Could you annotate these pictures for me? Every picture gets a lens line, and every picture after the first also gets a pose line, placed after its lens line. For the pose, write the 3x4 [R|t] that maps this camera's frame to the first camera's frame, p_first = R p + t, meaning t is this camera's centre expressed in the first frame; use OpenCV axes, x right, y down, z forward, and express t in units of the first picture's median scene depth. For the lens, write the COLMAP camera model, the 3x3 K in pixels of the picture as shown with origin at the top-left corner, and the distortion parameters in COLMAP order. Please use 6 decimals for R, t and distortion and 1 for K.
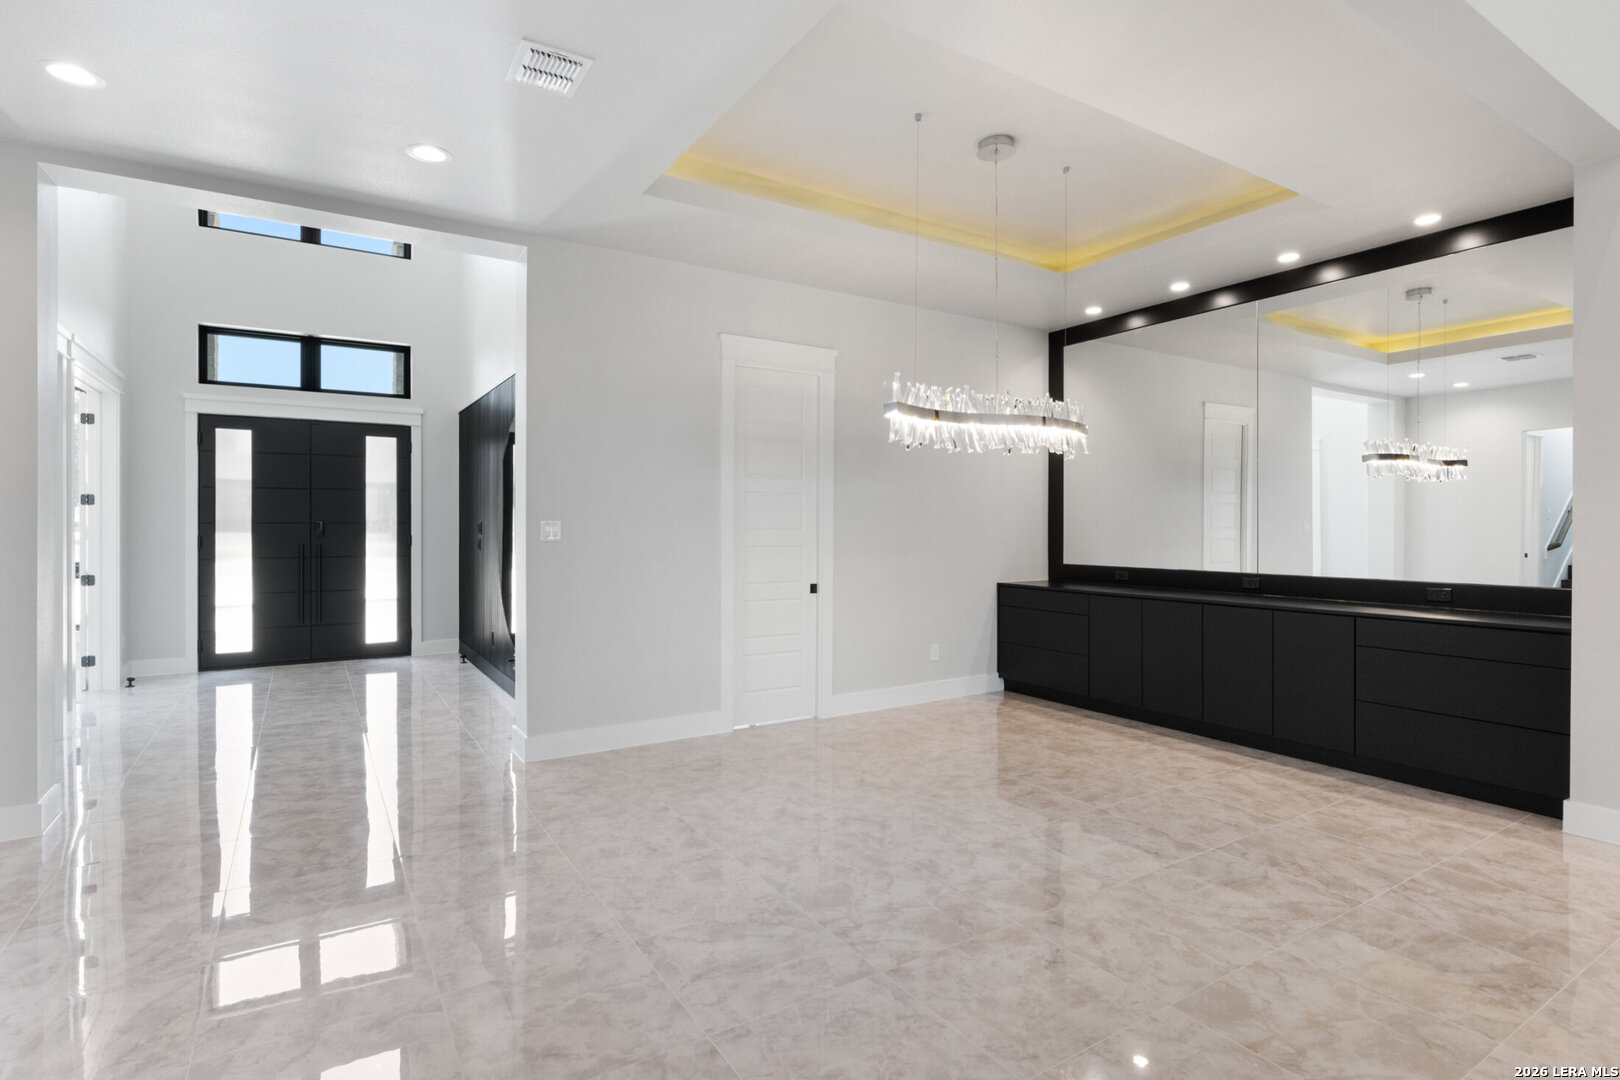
lens RADIAL K [[811.8, 0, 820.4], [0, 811.8, 531.0], [0, 0, 1]] dist [-0.014039, -0.002817]
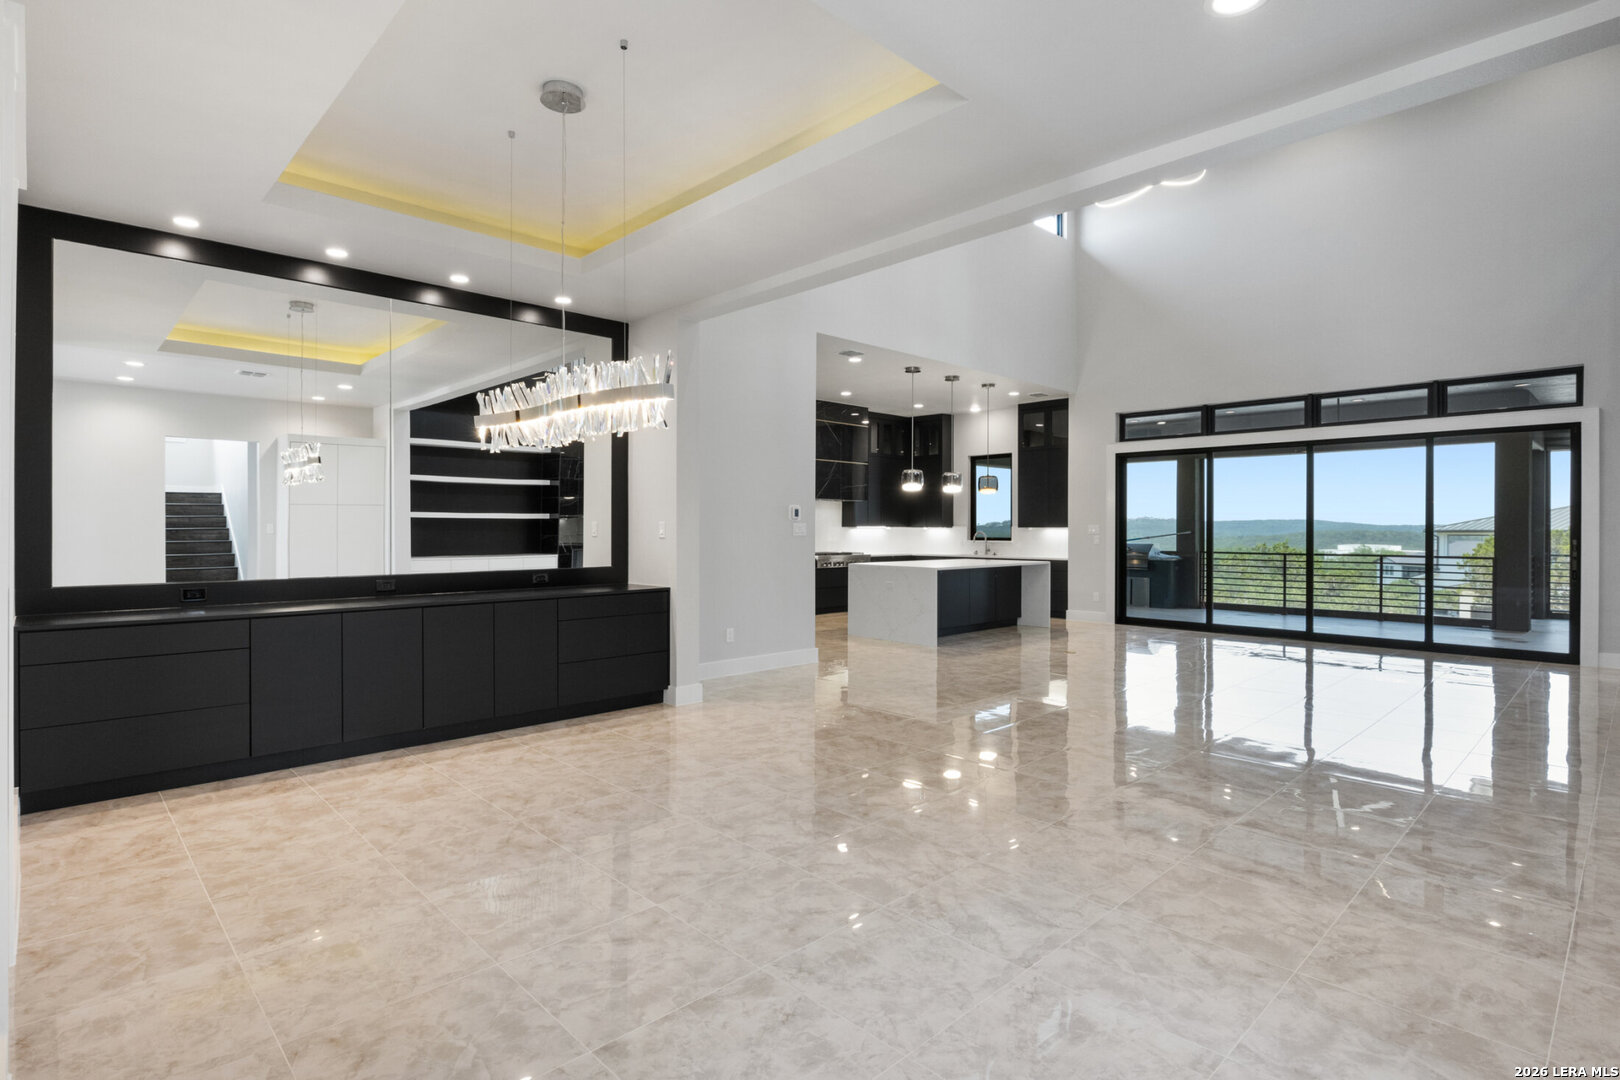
lens RADIAL K [[811.8, 0, 818.7], [0, 811.8, 529.8], [0, 0, 1]] dist [-0.014039, -0.002817]
pose [[-0.202537, -0.005289, 0.979260, -1.120371], [0.007940, 0.999944, 0.007042, -0.008931], [-0.979242, 0.009201, -0.202484, 1.454480]]
